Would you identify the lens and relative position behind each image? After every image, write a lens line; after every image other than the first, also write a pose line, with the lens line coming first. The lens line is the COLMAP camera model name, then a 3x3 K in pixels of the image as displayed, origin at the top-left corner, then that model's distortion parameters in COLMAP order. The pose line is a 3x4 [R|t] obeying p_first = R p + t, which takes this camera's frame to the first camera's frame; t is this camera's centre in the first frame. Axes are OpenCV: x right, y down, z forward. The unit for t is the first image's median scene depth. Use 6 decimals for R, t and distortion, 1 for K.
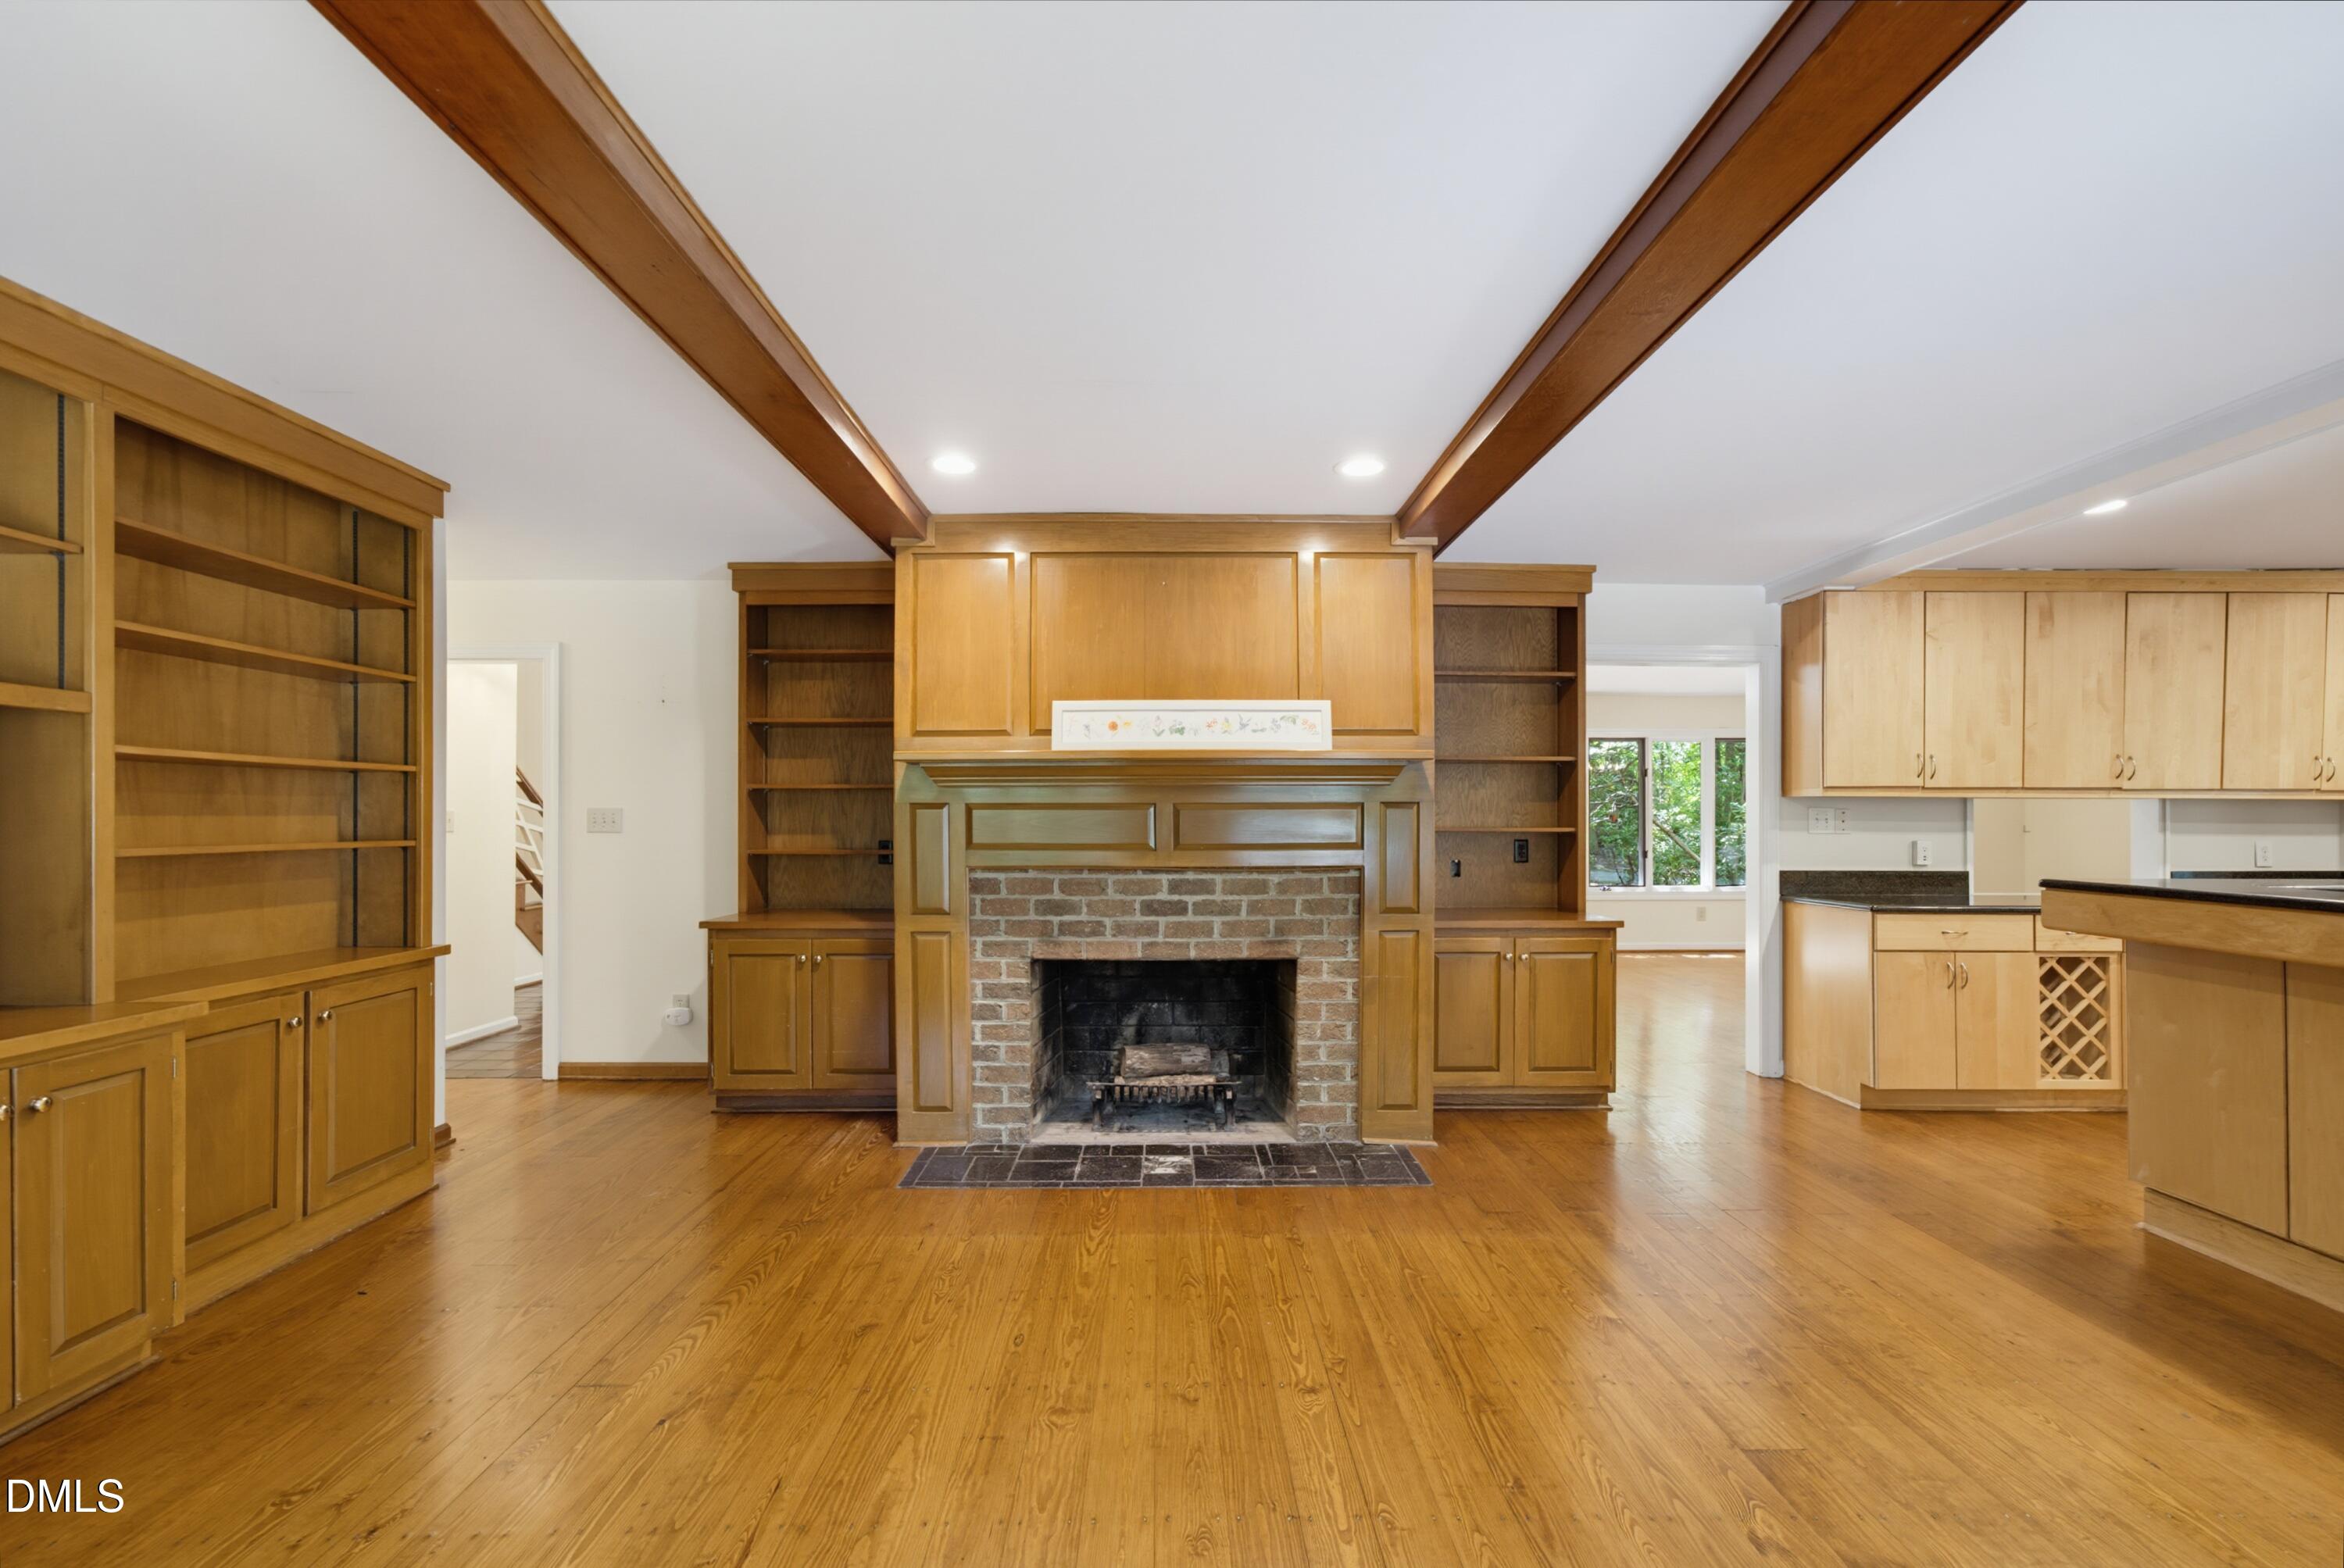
lens RADIAL K [[1009.5, 0, 1376.6], [0, 1009.5, 814.7], [0, 0, 1]] dist [-0.012521, 0.041945]
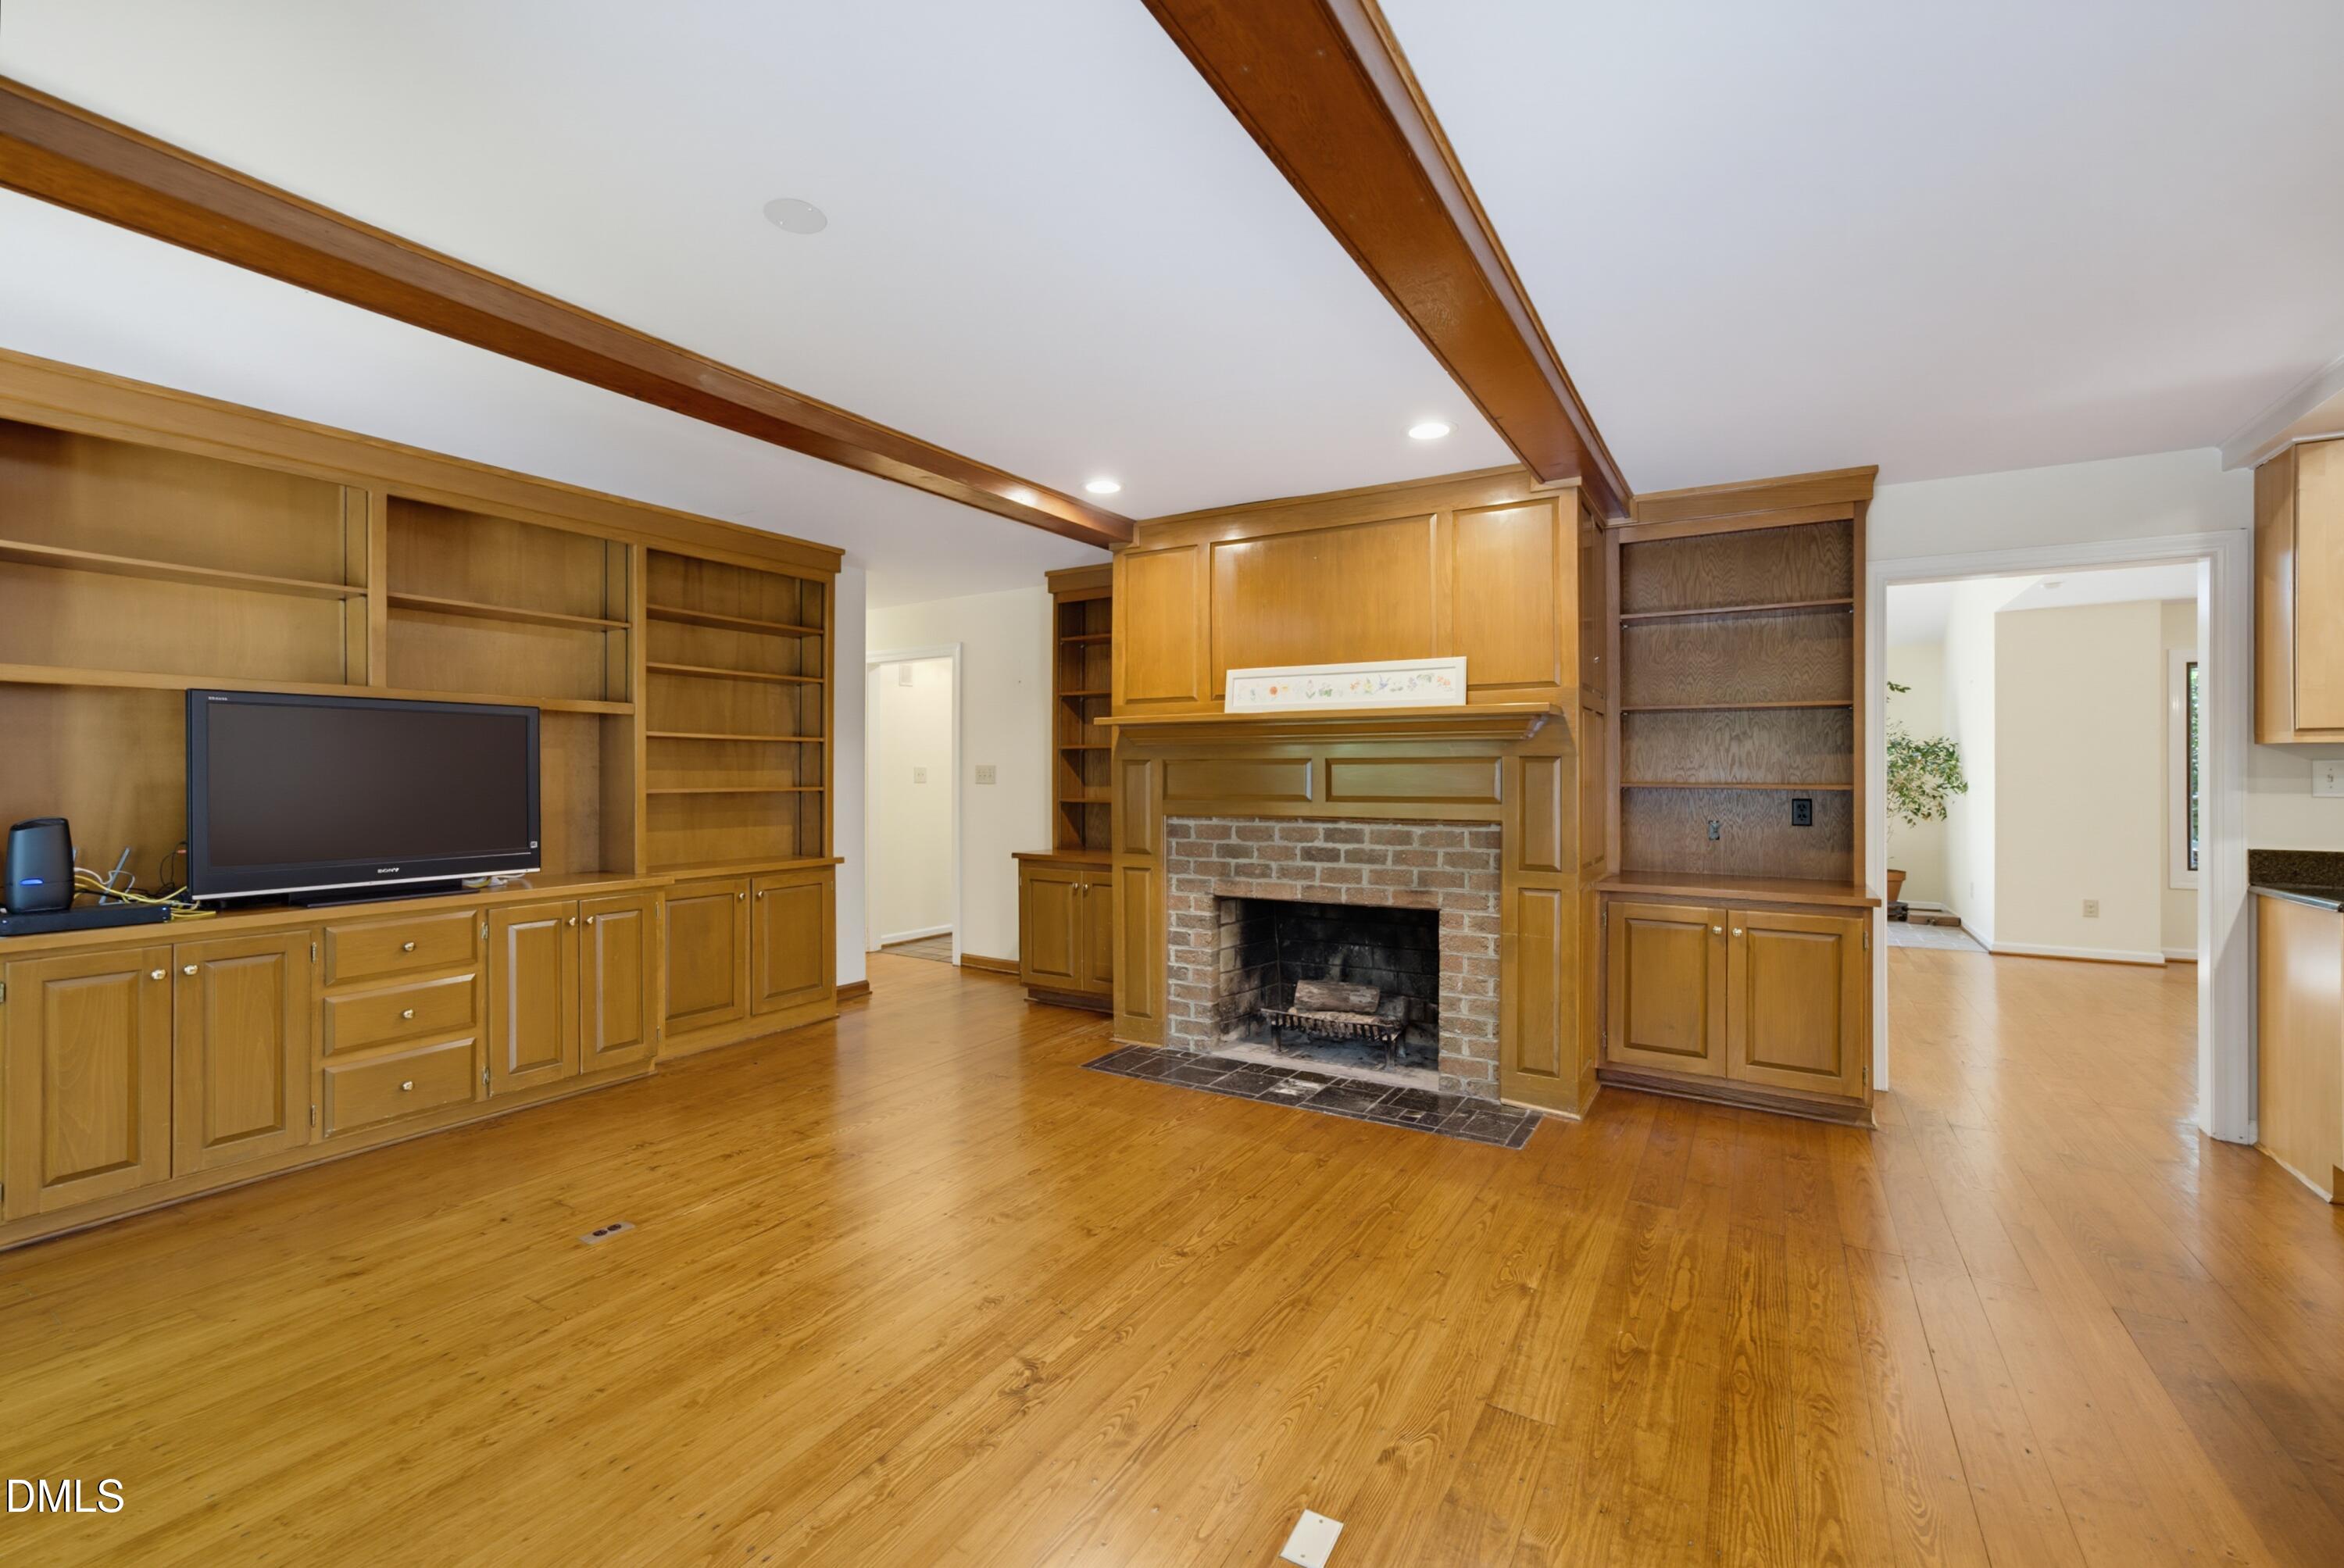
lens RADIAL K [[989.1, 0, 1174.7], [0, 989.1, 757.3], [0, 0, 1]] dist [0.062093, -0.000098]
pose [[0.866267, -0.007669, -0.499523, 0.193097], [0.000929, 0.999905, -0.013741, 0.001488], [0.499581, 0.011439, 0.866191, -0.009361]]
